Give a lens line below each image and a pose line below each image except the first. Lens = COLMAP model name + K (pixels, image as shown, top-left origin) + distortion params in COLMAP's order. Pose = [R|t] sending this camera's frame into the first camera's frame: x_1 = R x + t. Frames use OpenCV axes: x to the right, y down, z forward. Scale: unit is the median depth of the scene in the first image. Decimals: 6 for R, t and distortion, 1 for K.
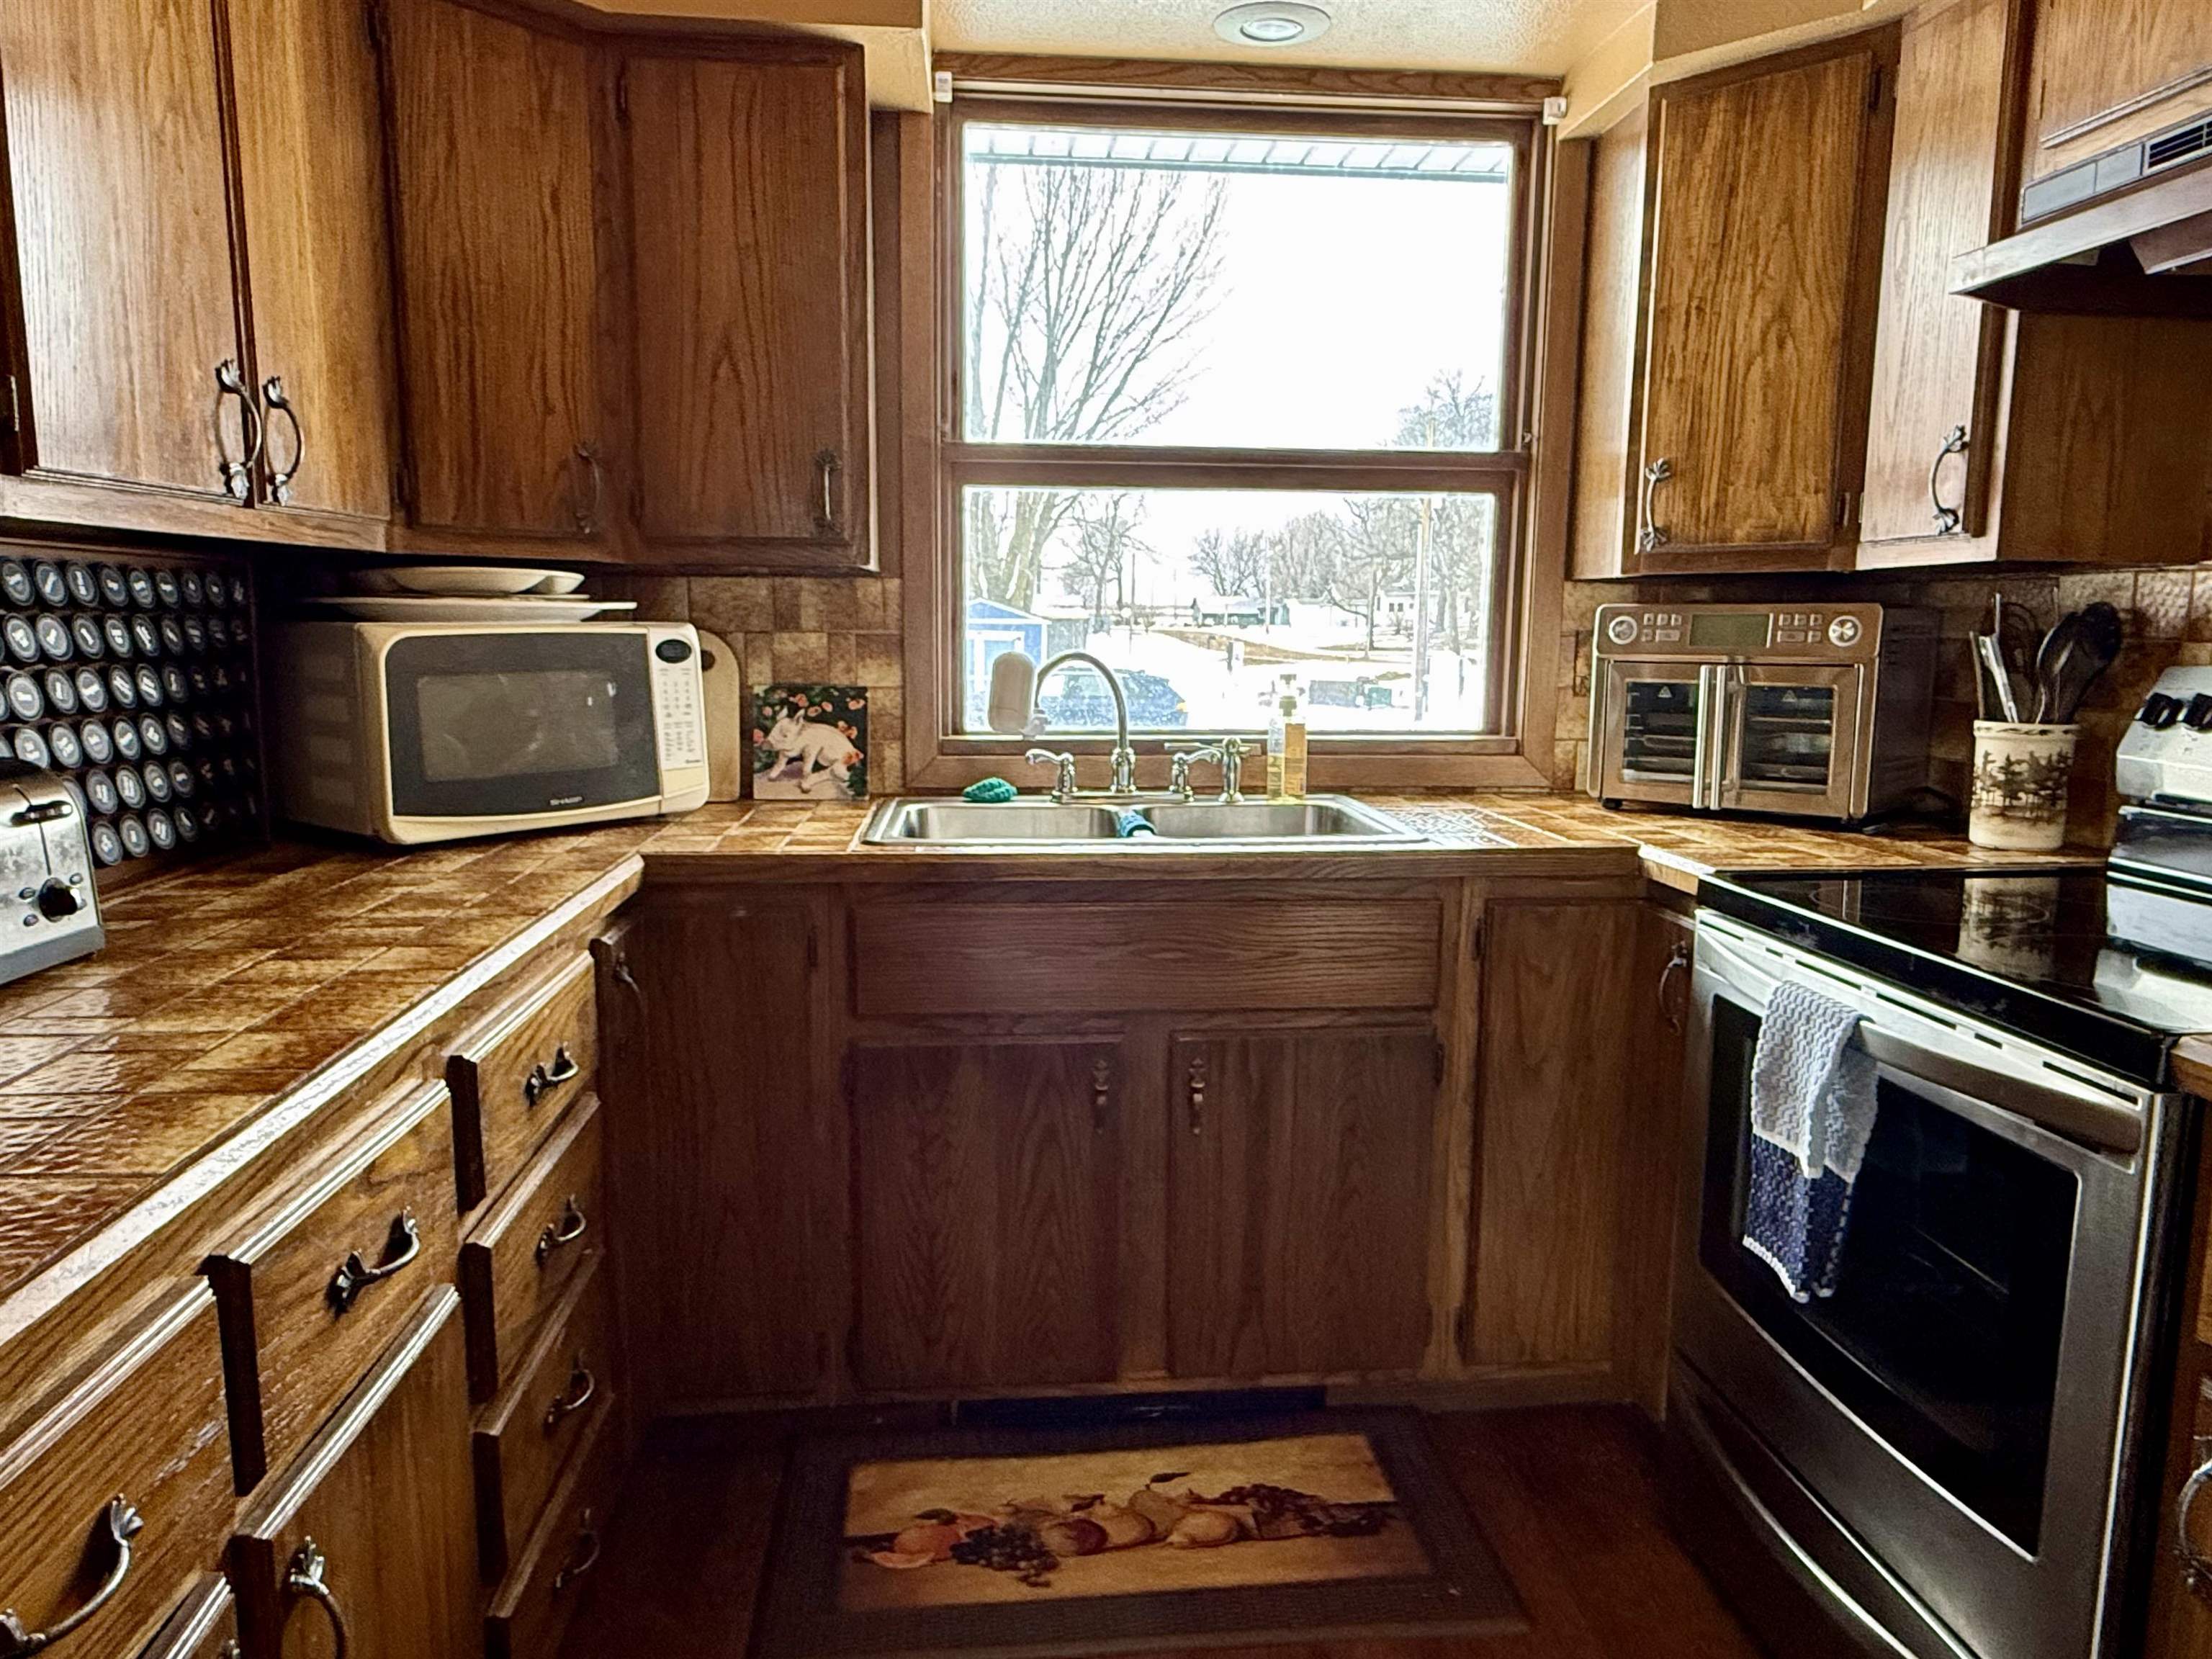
lens RADIAL K [[1442.0, 0, 1104.2], [0, 1442.0, 839.3], [0, 0, 1]] dist [-0.013889, 0.007598]
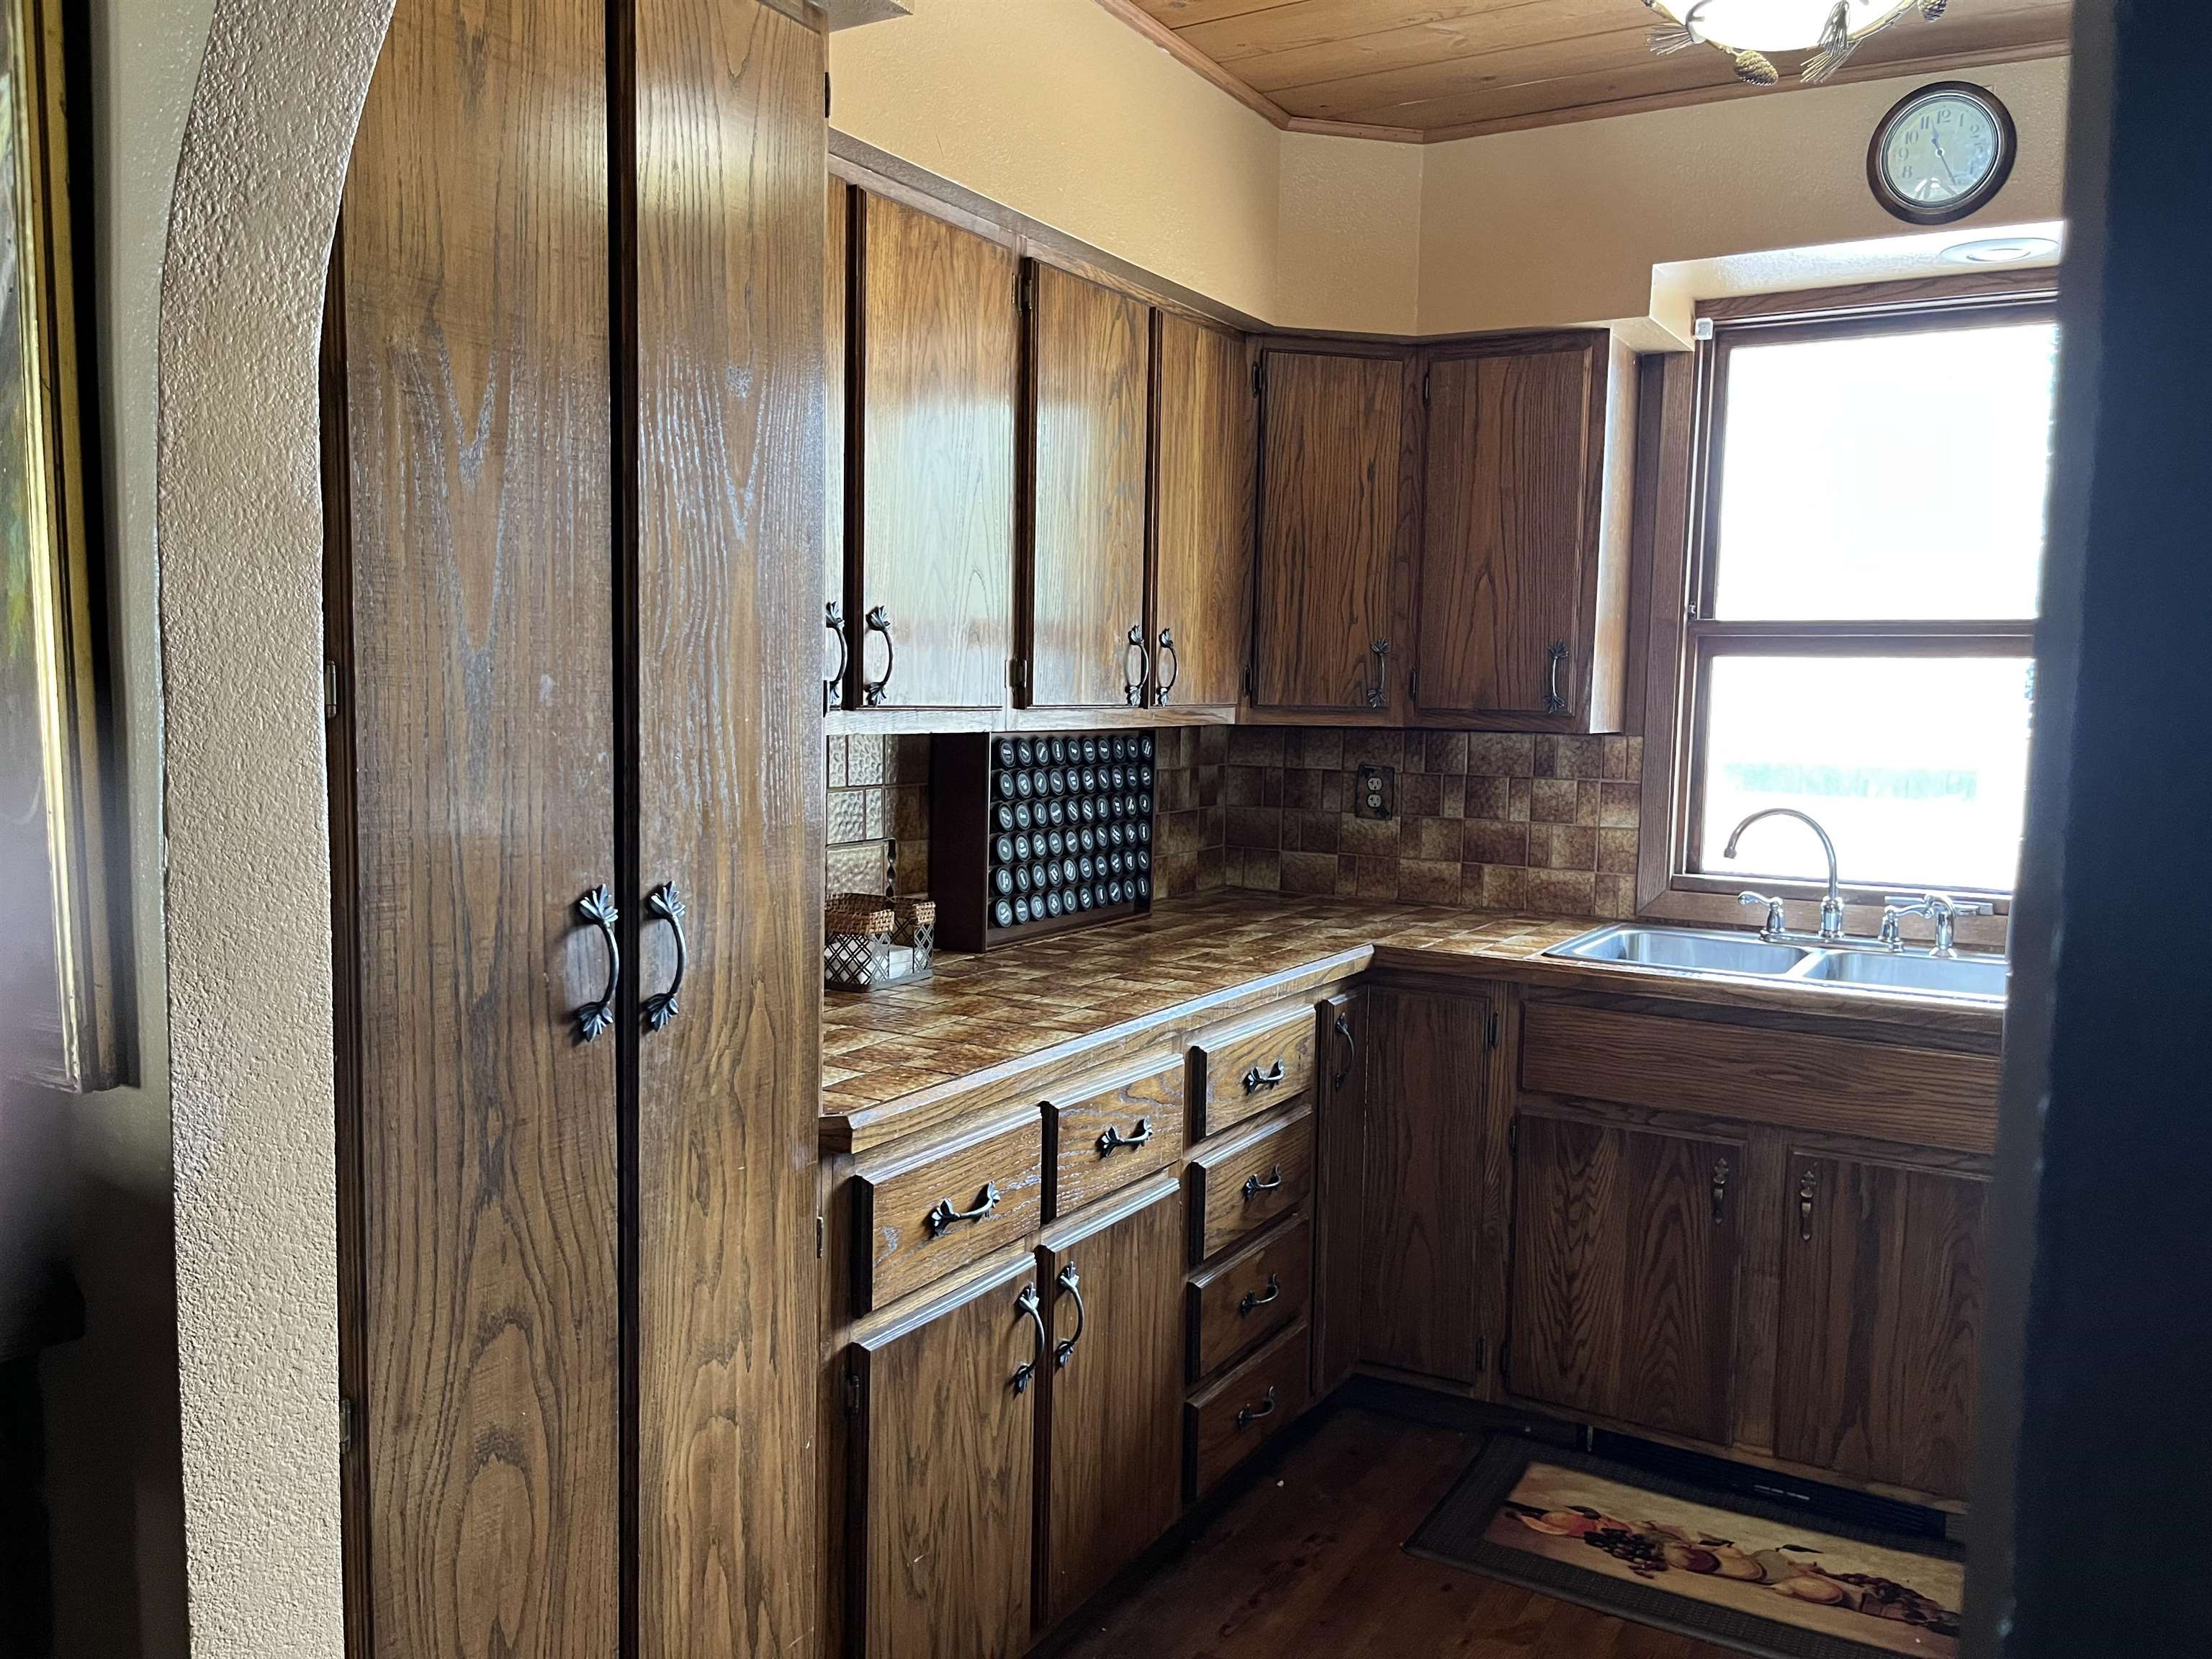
lens RADIAL K [[1701.1, 0, 1107.7], [0, 1701.1, 829.4], [0, 0, 1]] dist [-0.045838, -0.006392]
pose [[0.807116, 0.058733, -0.587464, 0.395520], [-0.102778, 0.993824, -0.041848, -0.005012], [0.581378, 0.094155, 0.808168, -0.441422]]
